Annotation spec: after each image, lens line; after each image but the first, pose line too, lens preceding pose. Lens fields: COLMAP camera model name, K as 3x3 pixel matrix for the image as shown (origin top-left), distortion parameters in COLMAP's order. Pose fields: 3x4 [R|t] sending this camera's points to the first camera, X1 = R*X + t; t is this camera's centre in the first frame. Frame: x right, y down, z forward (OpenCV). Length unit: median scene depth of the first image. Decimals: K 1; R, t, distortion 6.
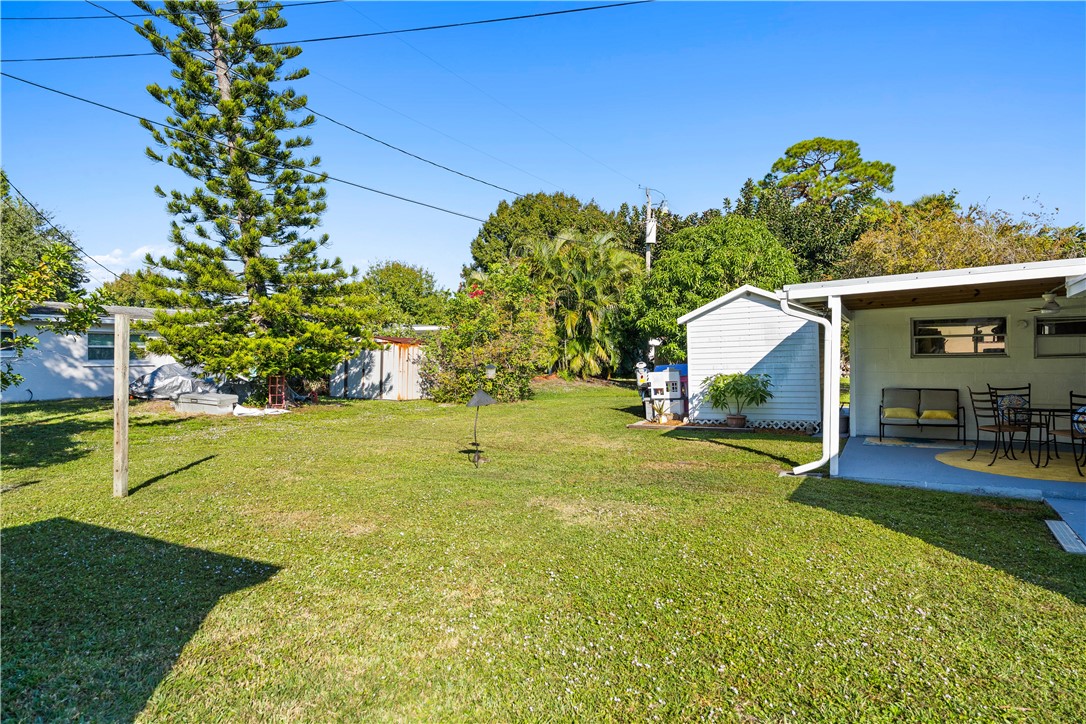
lens RADIAL K [[641.8, 0, 543.3], [0, 641.8, 363.7], [0, 0, 1]] dist [-0.000004, -0.000053]
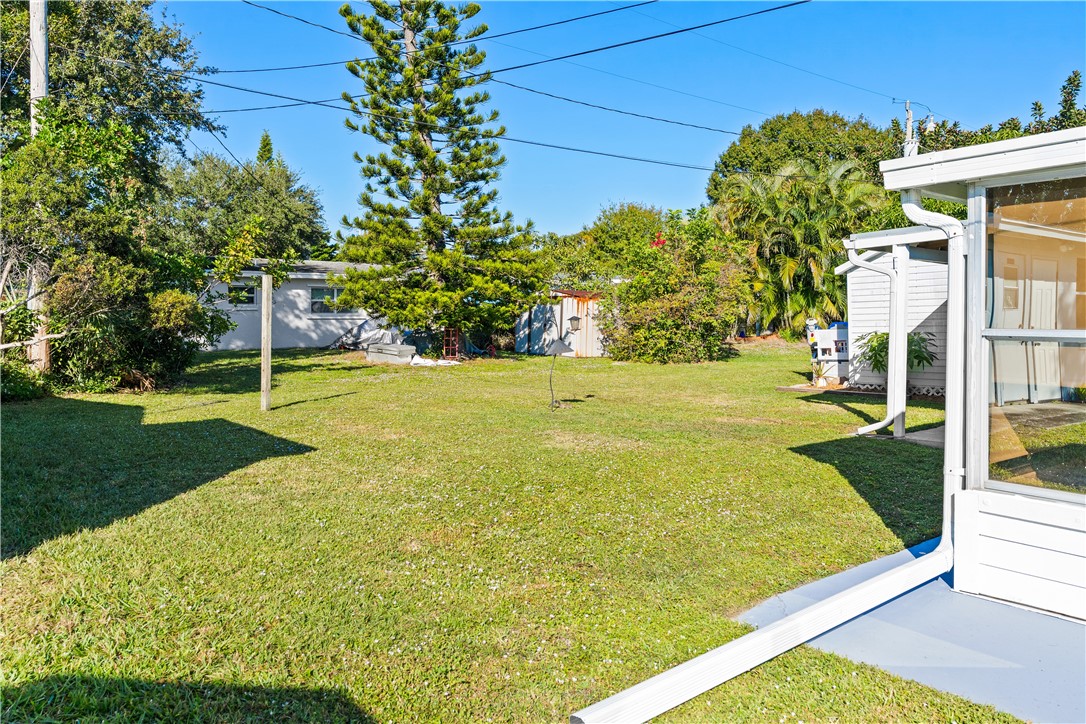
lens RADIAL K [[791.2, 0, 542.8], [0, 791.2, 318.8], [0, 0, 1]] dist [0.006189, 0.000692]
pose [[0.928312, 0.009685, -0.371676, 0.188616], [-0.011695, 0.999927, -0.003154, 0.005317], [0.371618, 0.007275, 0.928357, -0.122992]]
